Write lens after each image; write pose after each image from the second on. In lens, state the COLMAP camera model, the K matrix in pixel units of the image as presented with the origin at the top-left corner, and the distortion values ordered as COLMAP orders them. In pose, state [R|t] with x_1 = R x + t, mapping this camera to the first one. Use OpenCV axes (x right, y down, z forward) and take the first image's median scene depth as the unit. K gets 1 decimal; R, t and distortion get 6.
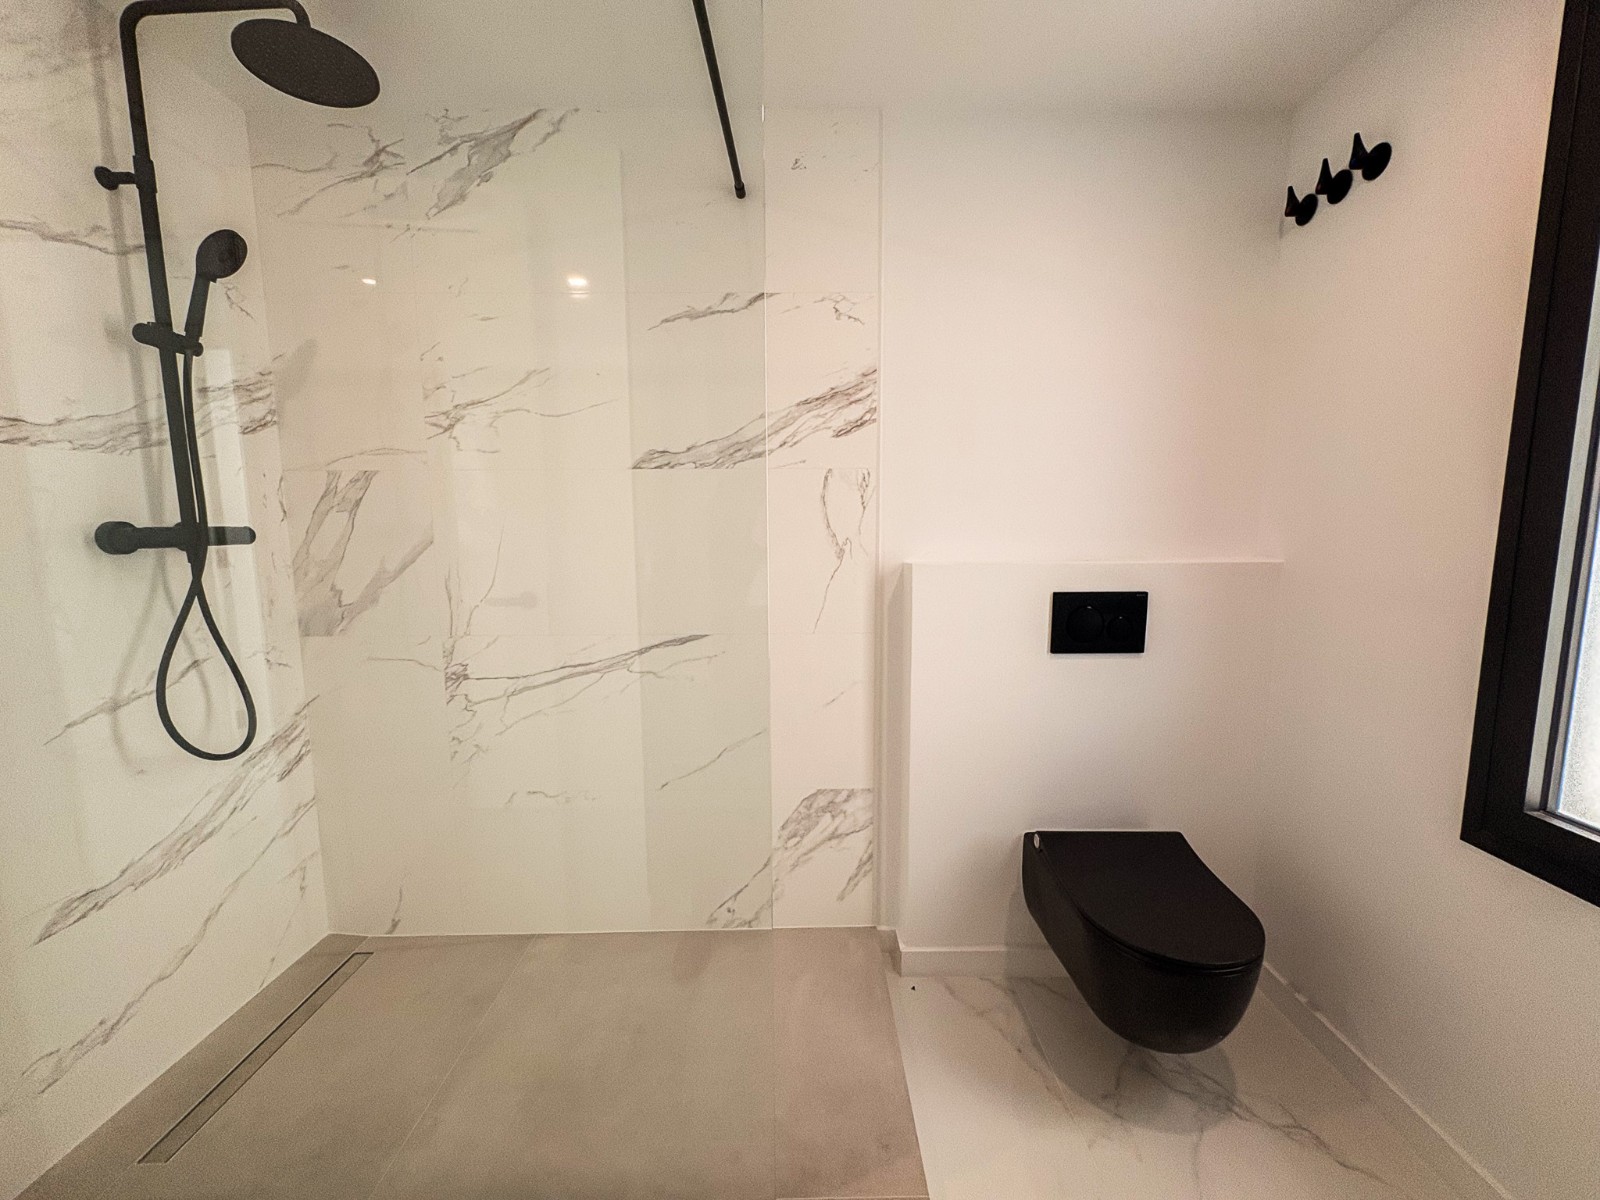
lens RADIAL K [[635.1, 0, 800.0], [0, 635.1, 600.0], [0, 0, 1]] dist [-0.001642, -0.000683]
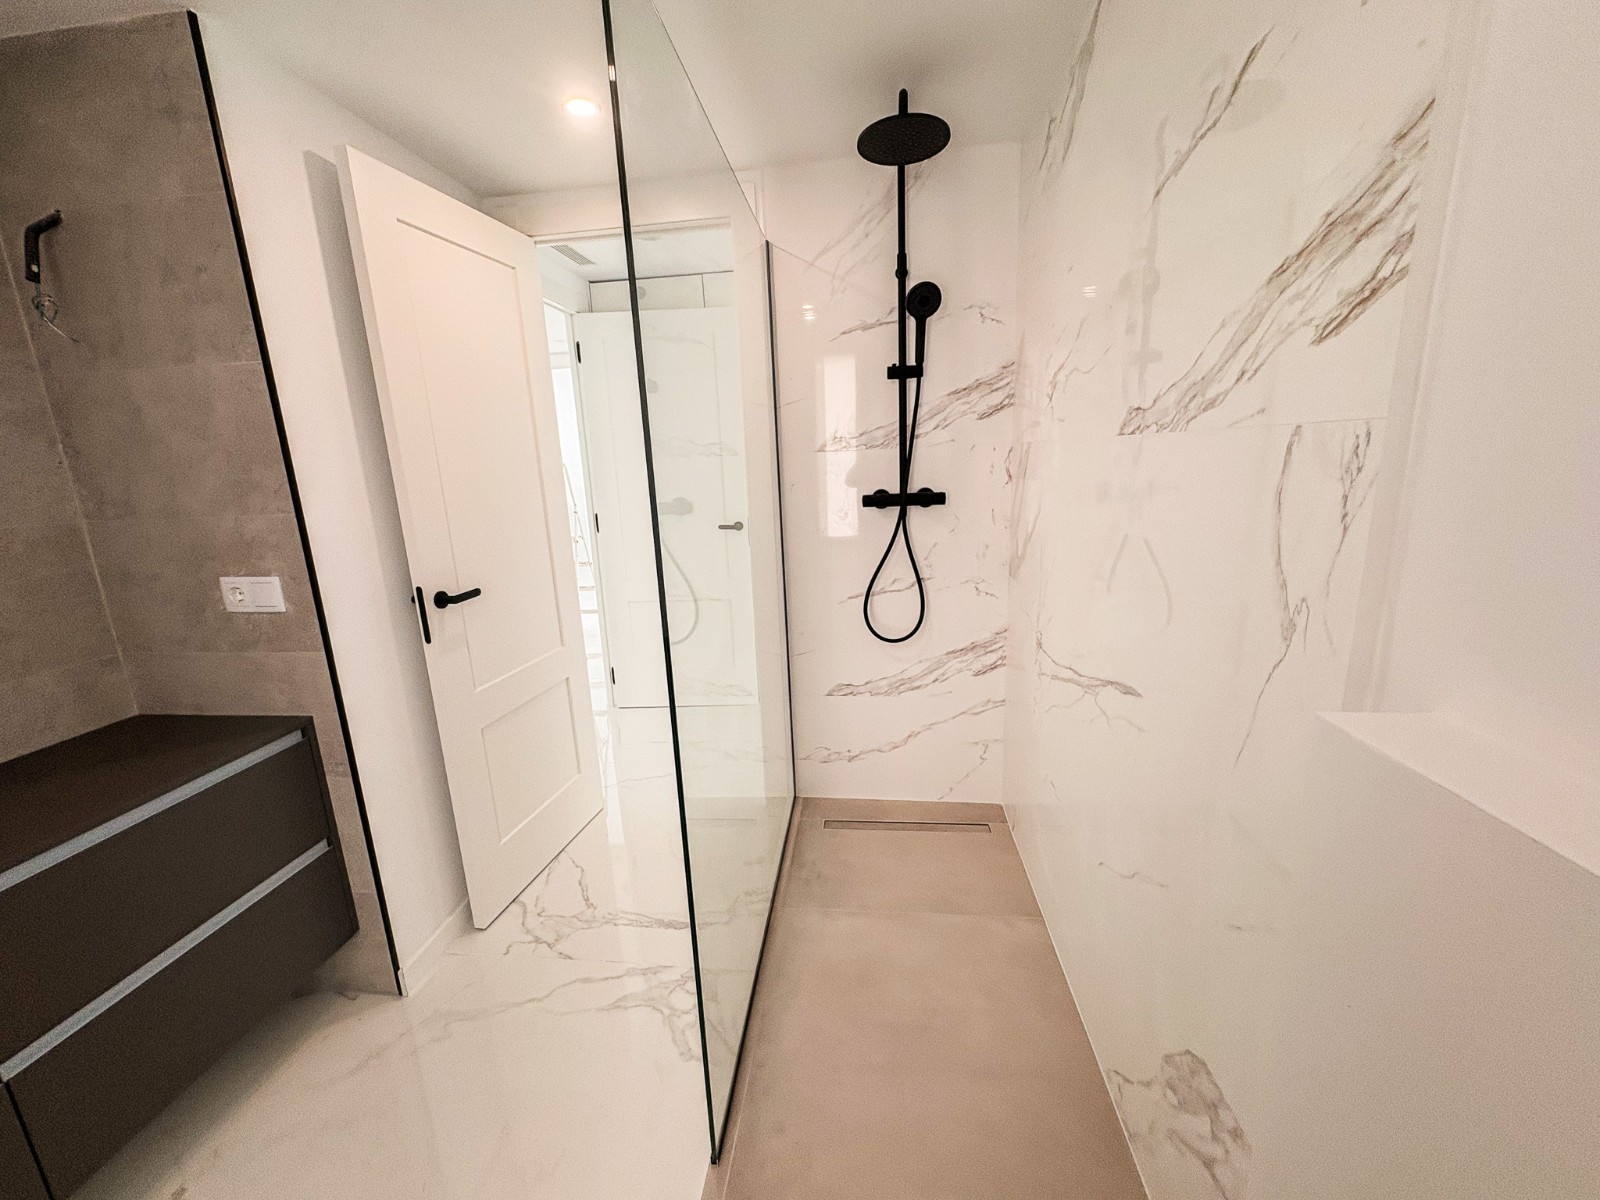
lens RADIAL K [[635.1, 0, 800.0], [0, 635.1, 600.0], [0, 0, 1]] dist [-0.001642, -0.000683]
pose [[-0.111398, 0.228909, -0.967053, 0.513238], [-0.076085, 0.968289, 0.237966, -0.172073], [0.990859, 0.100087, -0.090449, 0.736554]]
